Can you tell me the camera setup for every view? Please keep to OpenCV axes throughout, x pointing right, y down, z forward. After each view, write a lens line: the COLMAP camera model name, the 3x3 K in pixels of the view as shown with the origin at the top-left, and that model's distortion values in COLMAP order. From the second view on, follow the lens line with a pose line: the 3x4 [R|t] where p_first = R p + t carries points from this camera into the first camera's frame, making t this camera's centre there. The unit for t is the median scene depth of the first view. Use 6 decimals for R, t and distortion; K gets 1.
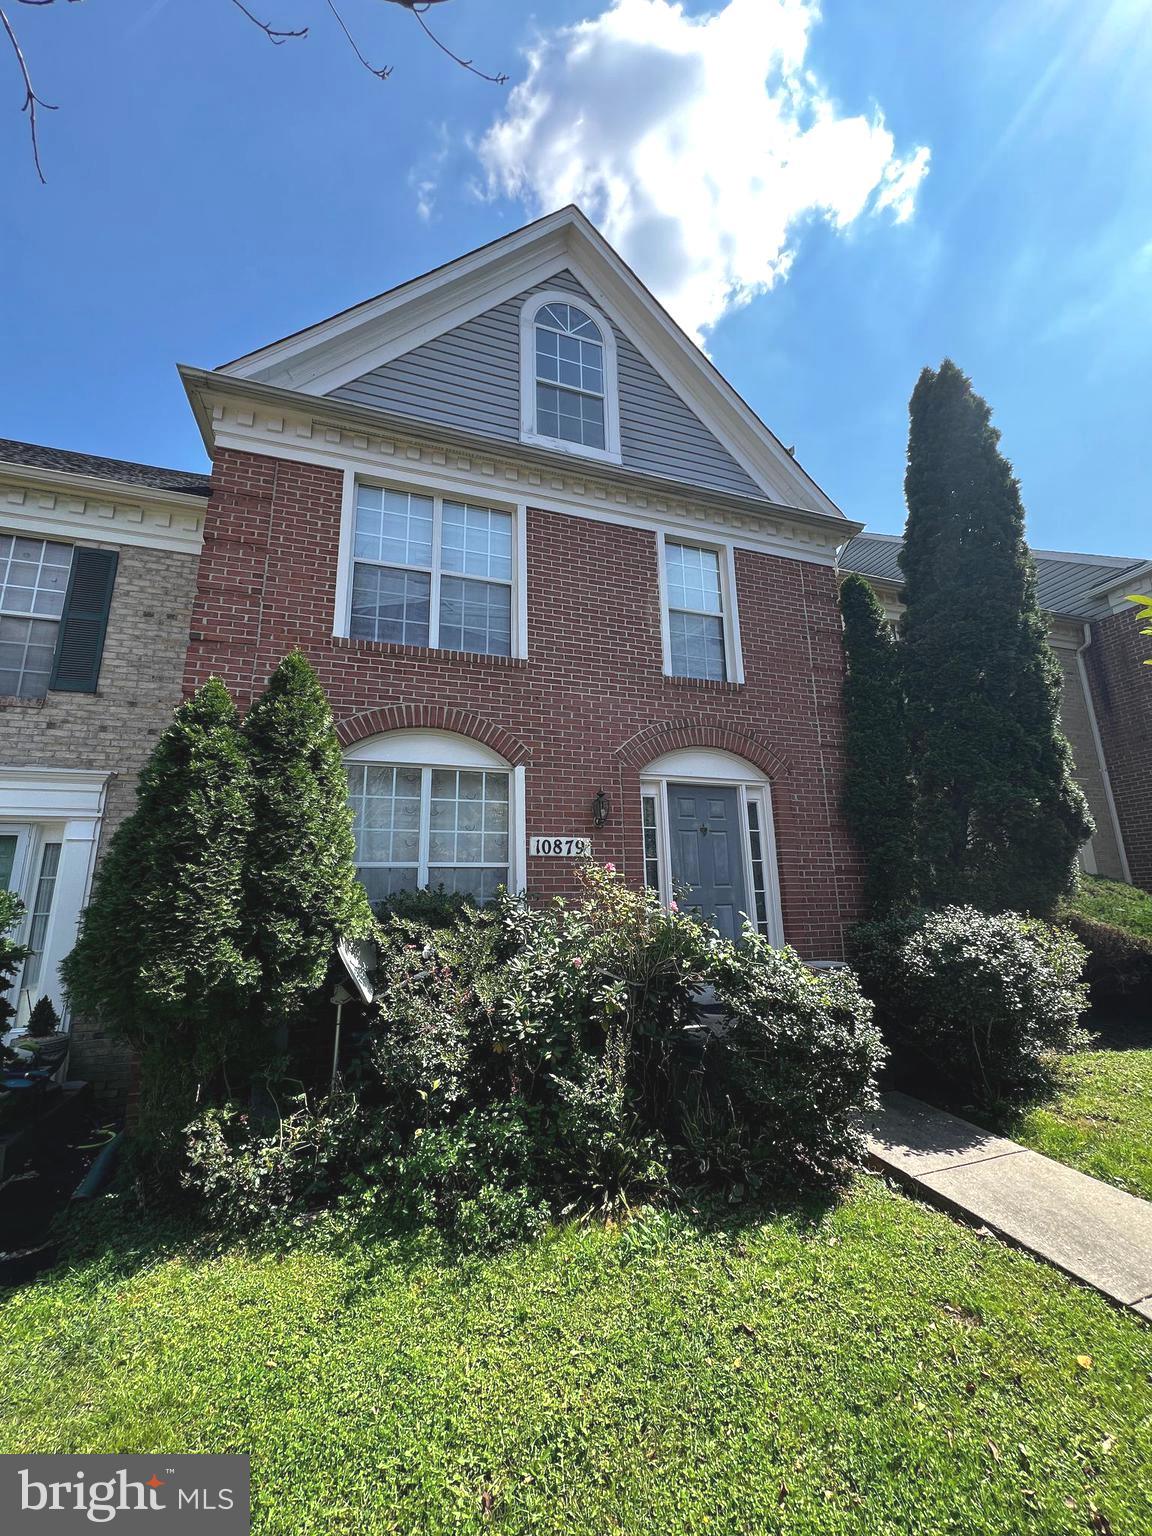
lens RADIAL K [[612.5, 0, 576.0], [0, 612.5, 768.0], [0, 0, 1]] dist [0.001015, 0.000090]
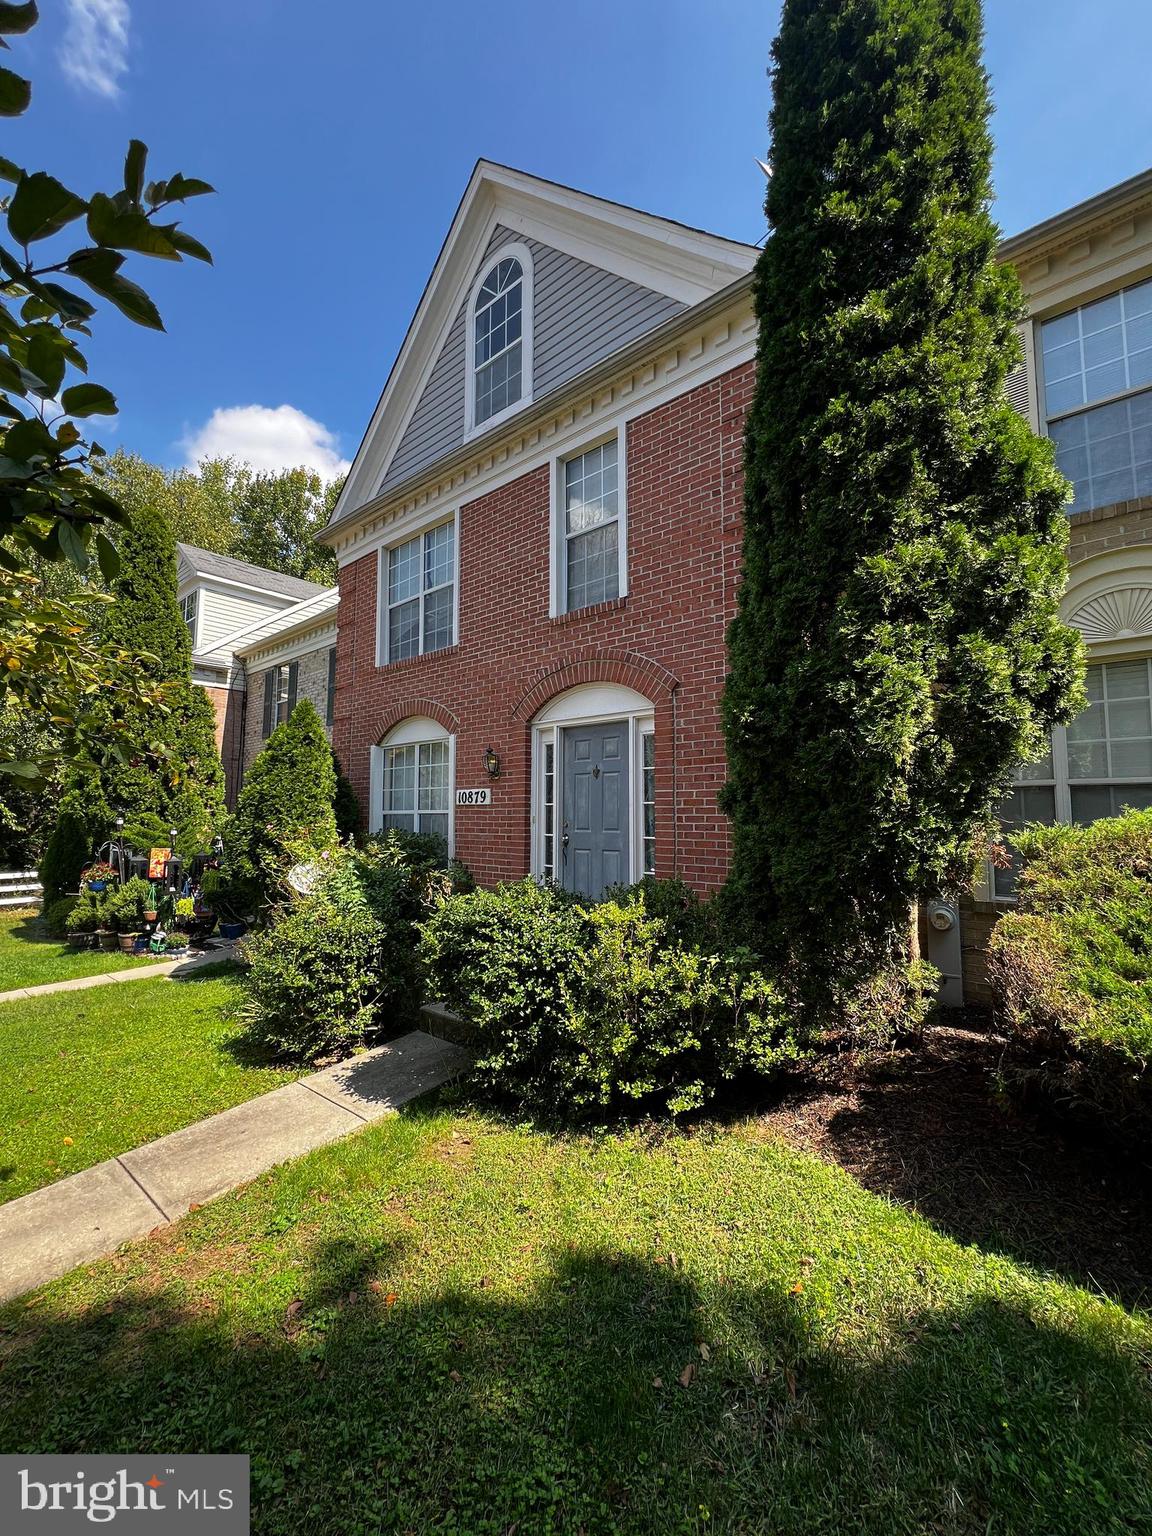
lens RADIAL K [[612.5, 0, 576.0], [0, 612.5, 768.0], [0, 0, 1]] dist [0.001015, 0.000090]
pose [[0.517411, -0.050597, -0.854240, 1.007059], [0.180666, 0.982208, 0.051253, 0.041751], [0.836448, -0.180851, 0.517346, 0.492492]]
